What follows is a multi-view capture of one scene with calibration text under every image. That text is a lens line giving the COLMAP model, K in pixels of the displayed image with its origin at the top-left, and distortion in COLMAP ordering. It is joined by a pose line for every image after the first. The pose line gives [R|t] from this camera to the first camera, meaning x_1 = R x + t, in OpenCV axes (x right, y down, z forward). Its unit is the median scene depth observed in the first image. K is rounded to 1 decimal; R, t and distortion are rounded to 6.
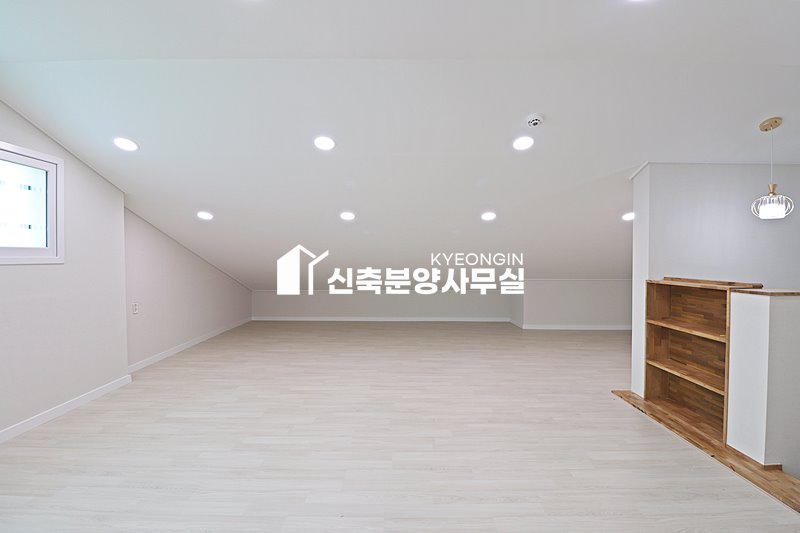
lens RADIAL K [[376.0, 0, 403.6], [0, 376.0, 263.7], [0, 0, 1]] dist [0.002126, -0.008722]
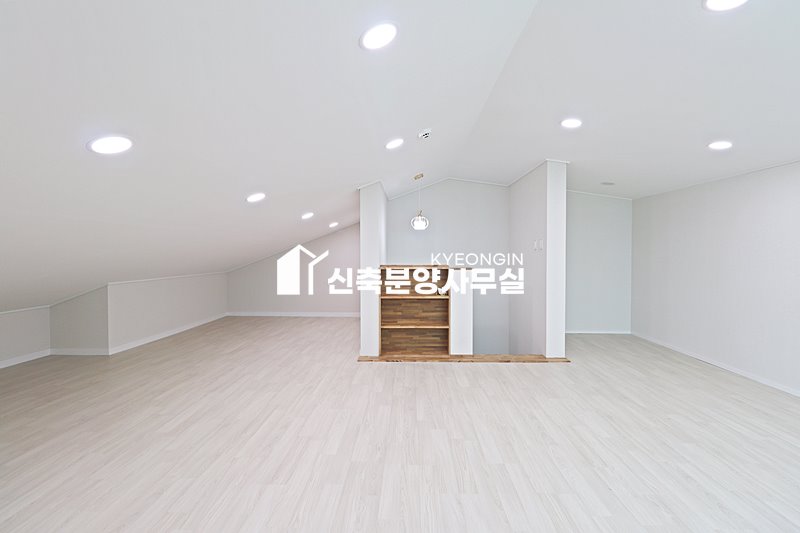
lens RADIAL K [[376.0, 0, 403.8], [0, 376.0, 263.7], [0, 0, 1]] dist [0.002126, -0.008722]
pose [[0.008144, -0.026634, 0.999612, -0.769661], [0.015436, 0.999529, 0.026506, -0.004451], [-0.999848, 0.015214, 0.008551, 0.993049]]
